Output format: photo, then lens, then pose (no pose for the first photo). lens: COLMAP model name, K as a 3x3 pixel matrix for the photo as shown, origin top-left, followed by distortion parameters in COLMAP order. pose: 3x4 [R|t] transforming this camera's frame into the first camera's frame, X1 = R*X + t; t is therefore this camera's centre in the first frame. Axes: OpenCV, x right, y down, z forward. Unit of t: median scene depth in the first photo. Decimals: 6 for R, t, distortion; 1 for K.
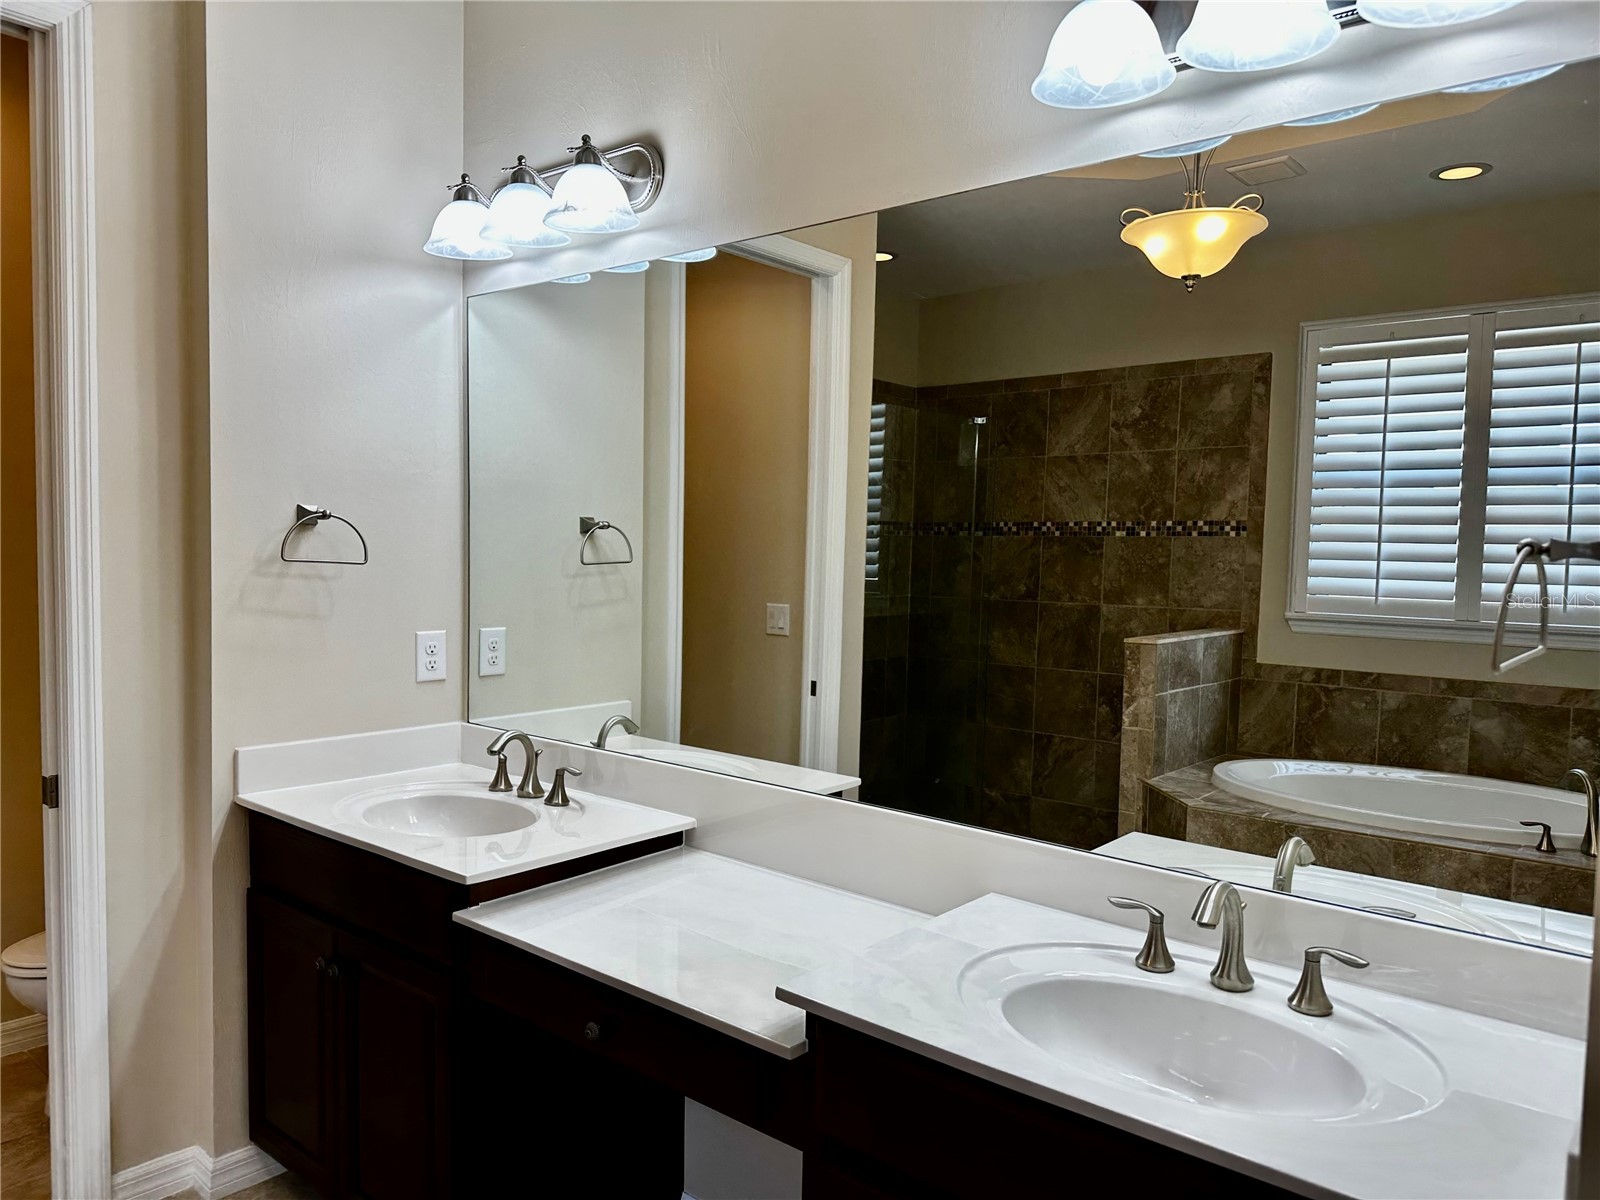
lens RADIAL K [[1130.0, 0, 816.9], [0, 1130.0, 611.6], [0, 0, 1]] dist [0.053263, -0.062636]
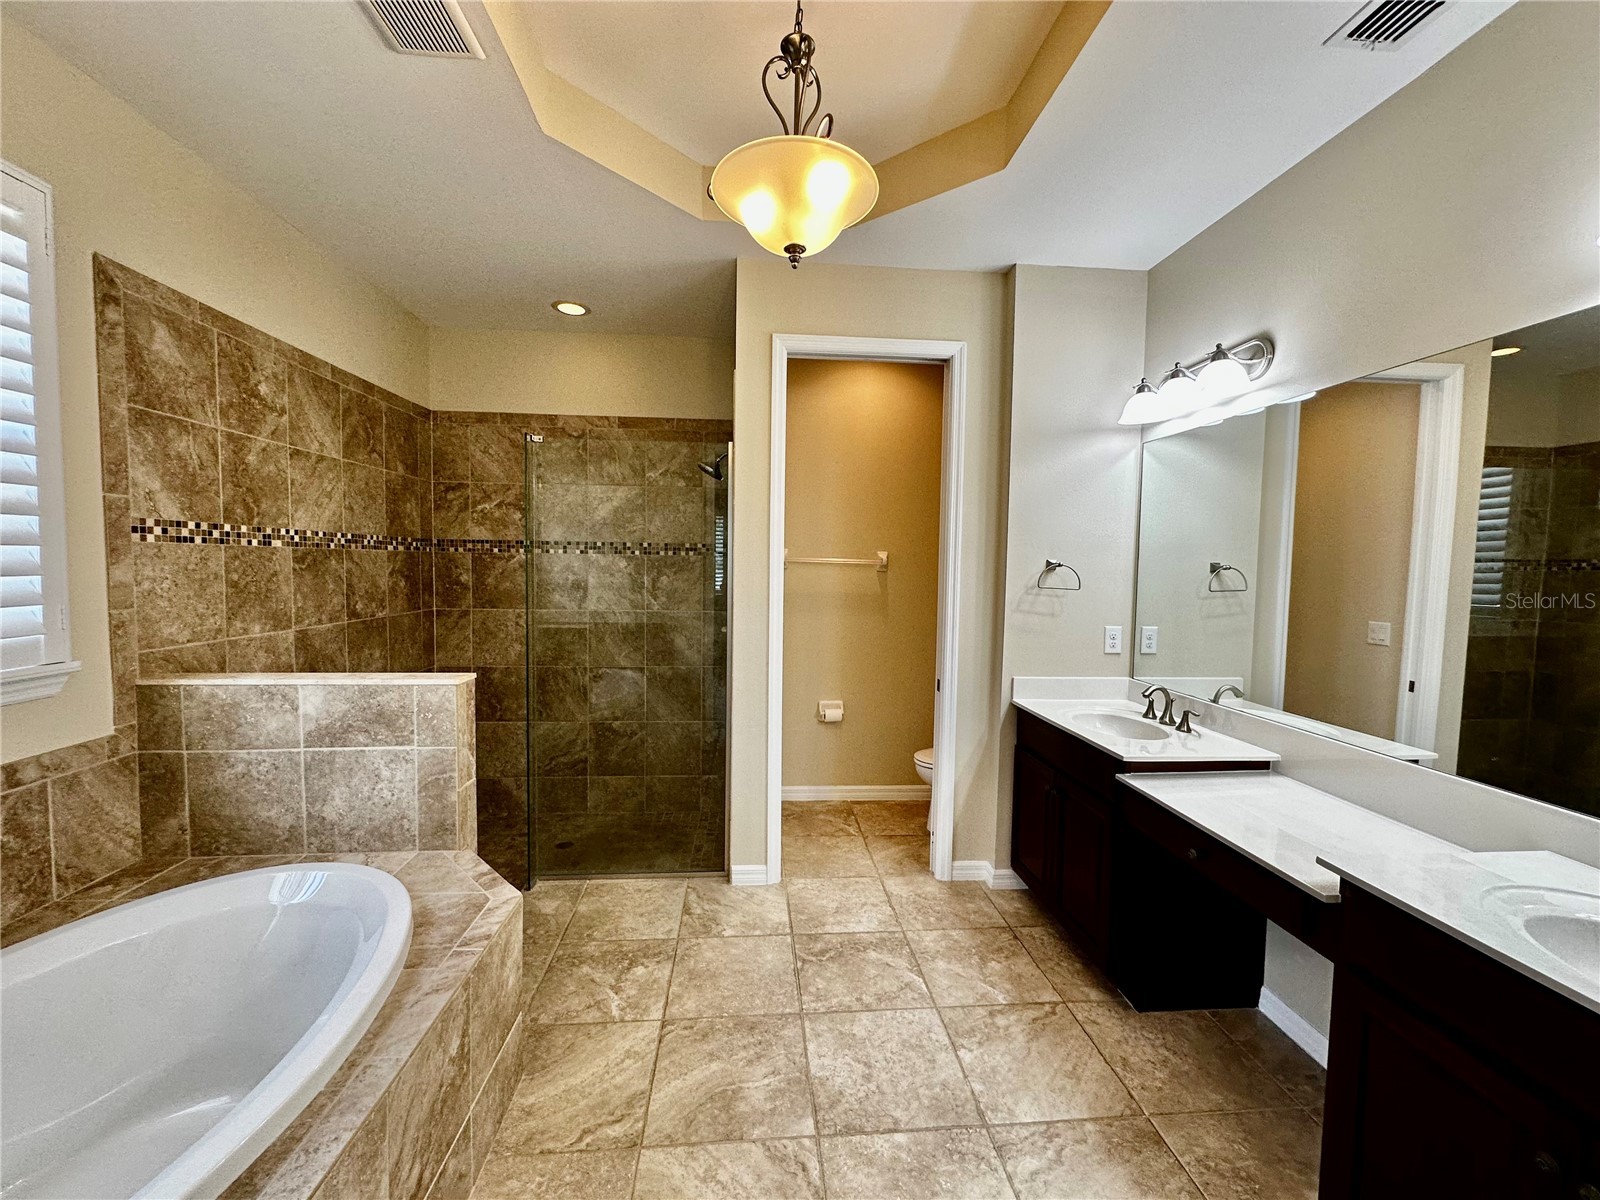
lens RADIAL K [[642.6, 0, 794.4], [0, 642.6, 599.9], [0, 0, 1]] dist [-0.008306, 0.002305]
pose [[0.695241, 0.030926, -0.718111, 0.027890], [-0.045405, 0.998968, -0.000938, -0.000802], [0.717341, 0.033258, 0.695928, -0.058119]]
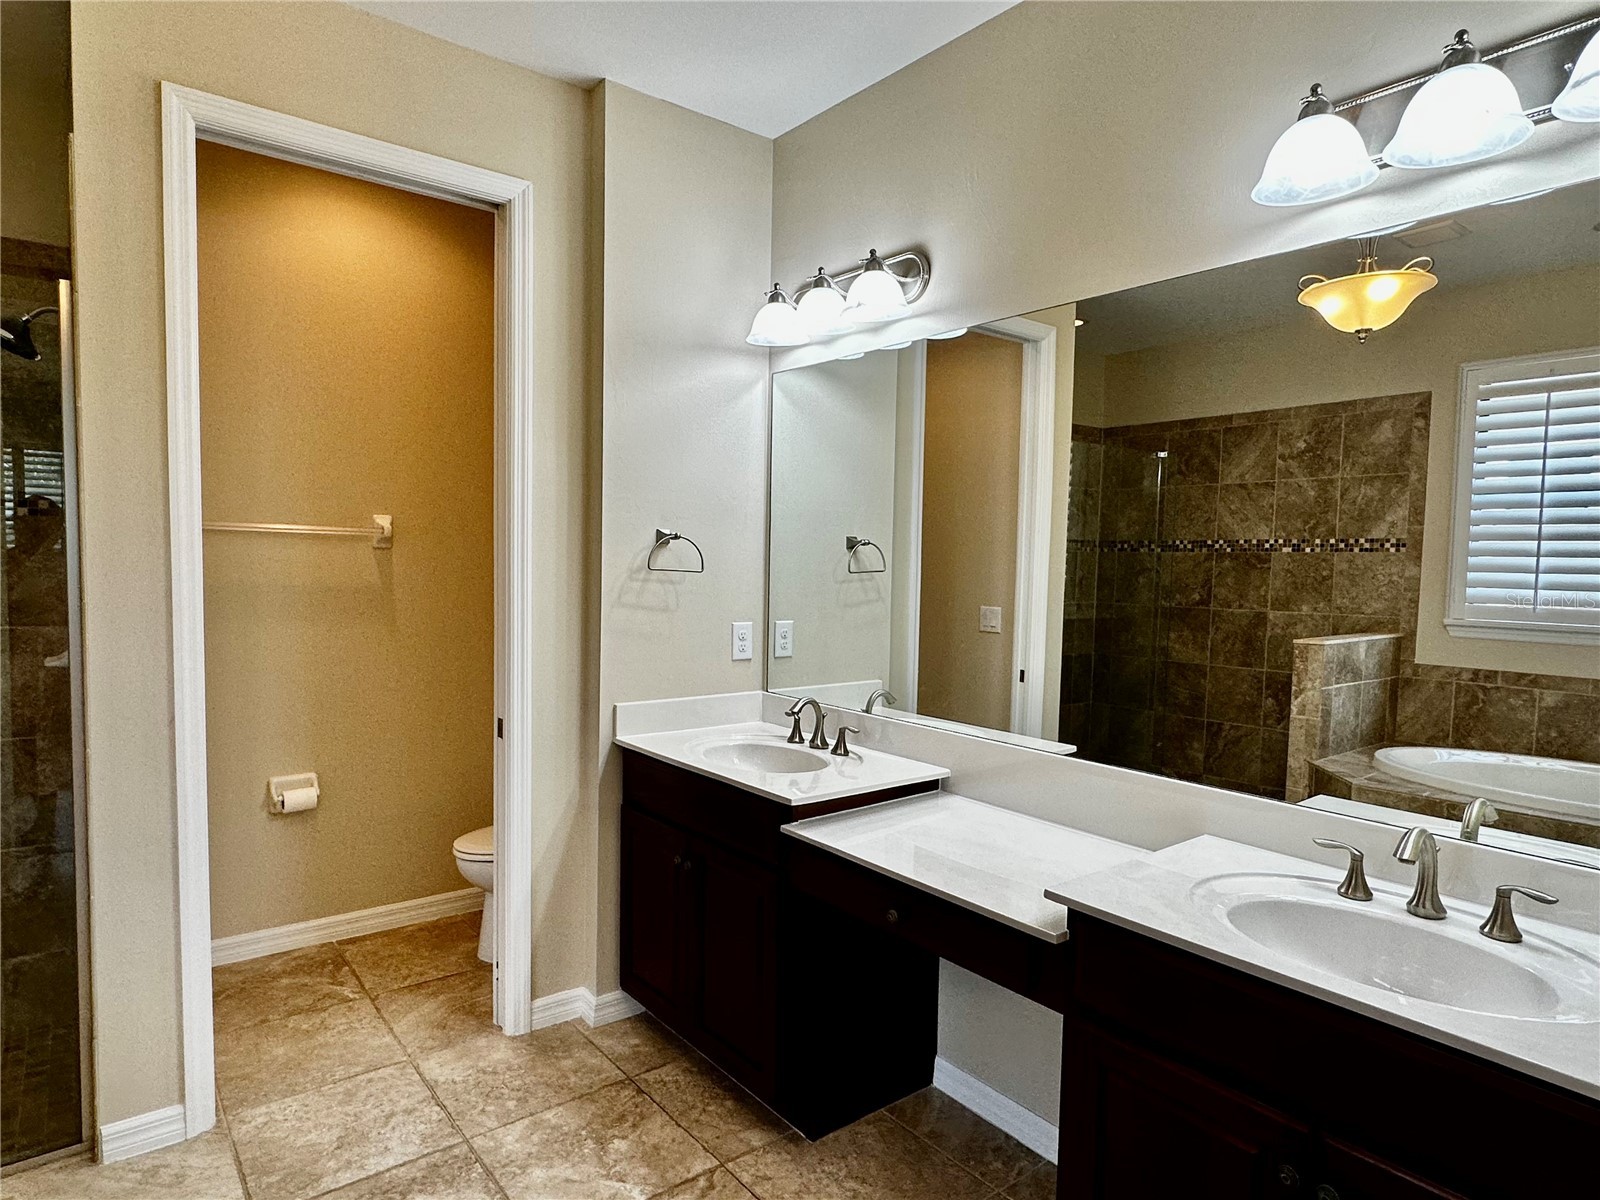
lens RADIAL K [[927.7, 0, 800.0], [0, 927.7, 610.2], [0, 0, 1]] dist [-0.009063, 0.005449]
pose [[0.978855, 0.009422, -0.204339, -0.029869], [-0.010980, 0.999919, -0.006491, 0.005311], [0.204261, 0.008598, 0.978879, -0.034502]]
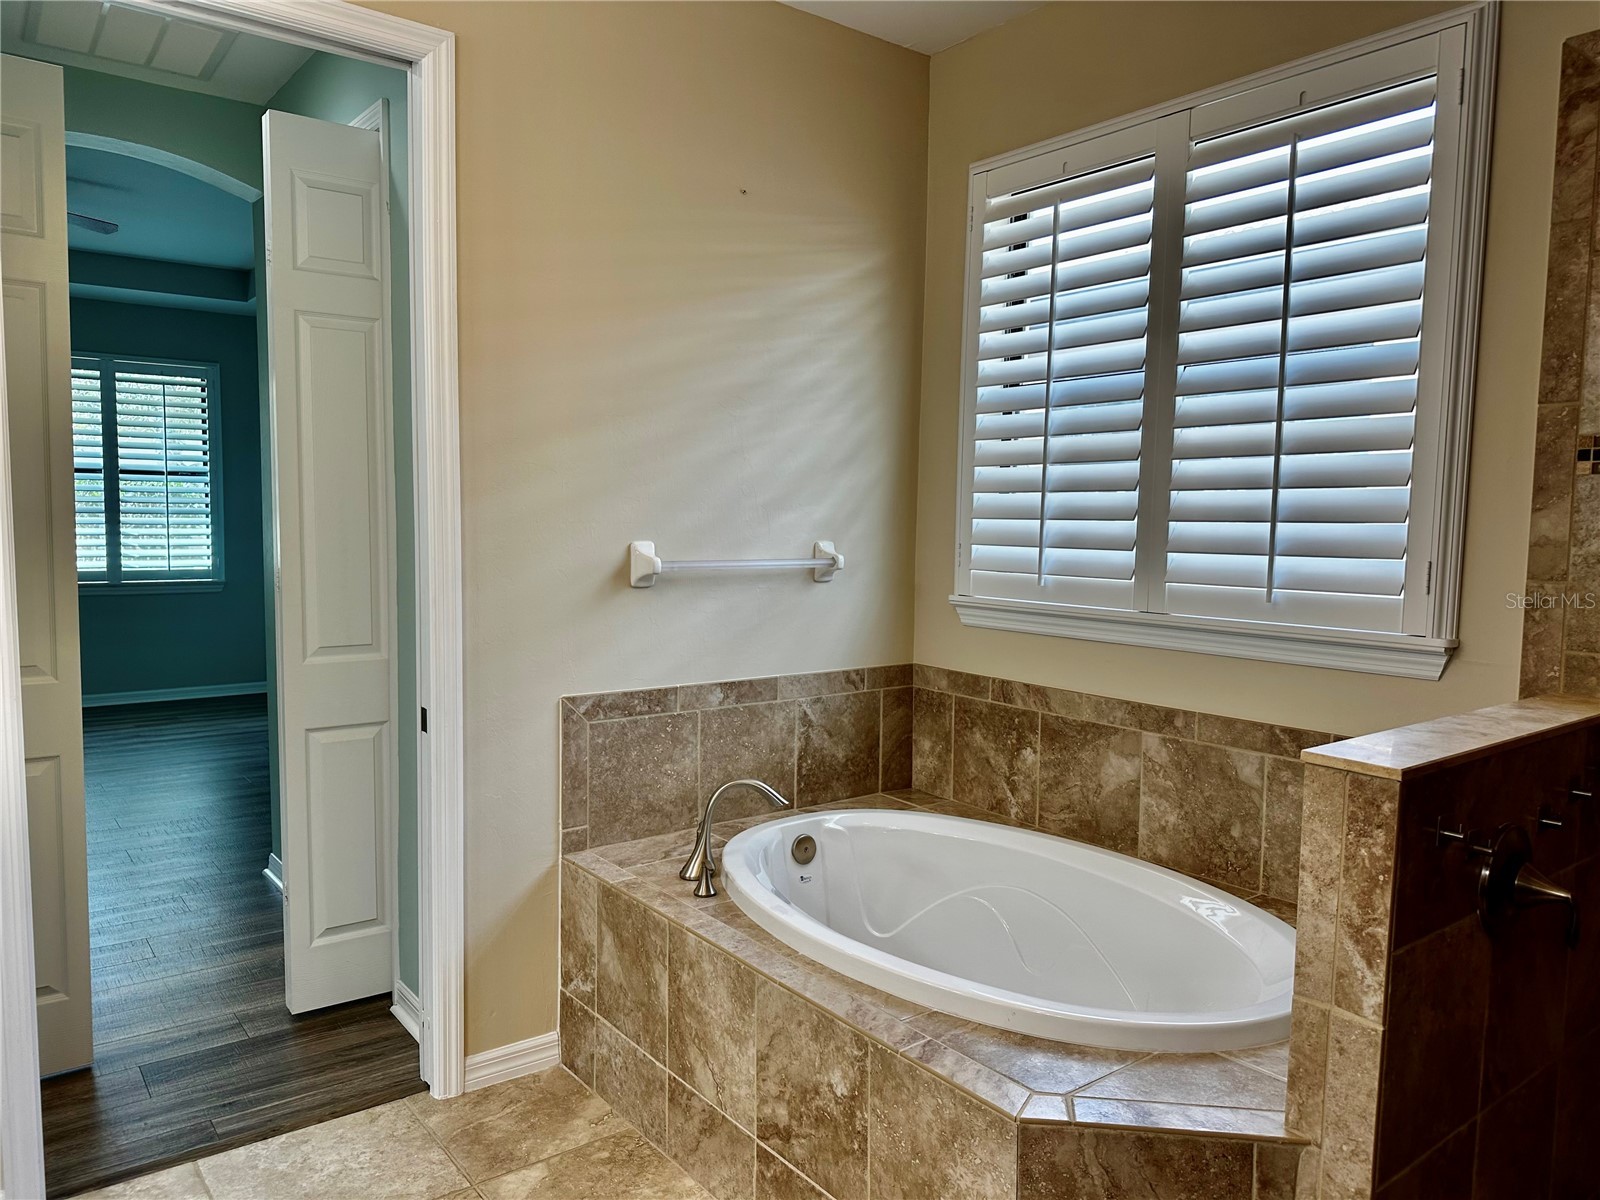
lens RADIAL K [[1130.0, 0, 827.9], [0, 1130.0, 610.4], [0, 0, 1]] dist [0.053263, -0.062636]
pose [[-0.978993, -0.055175, 0.196288, -0.381258], [-0.025871, 0.988524, 0.148833, -0.027507], [-0.202247, 0.140628, -0.969185, 0.460298]]
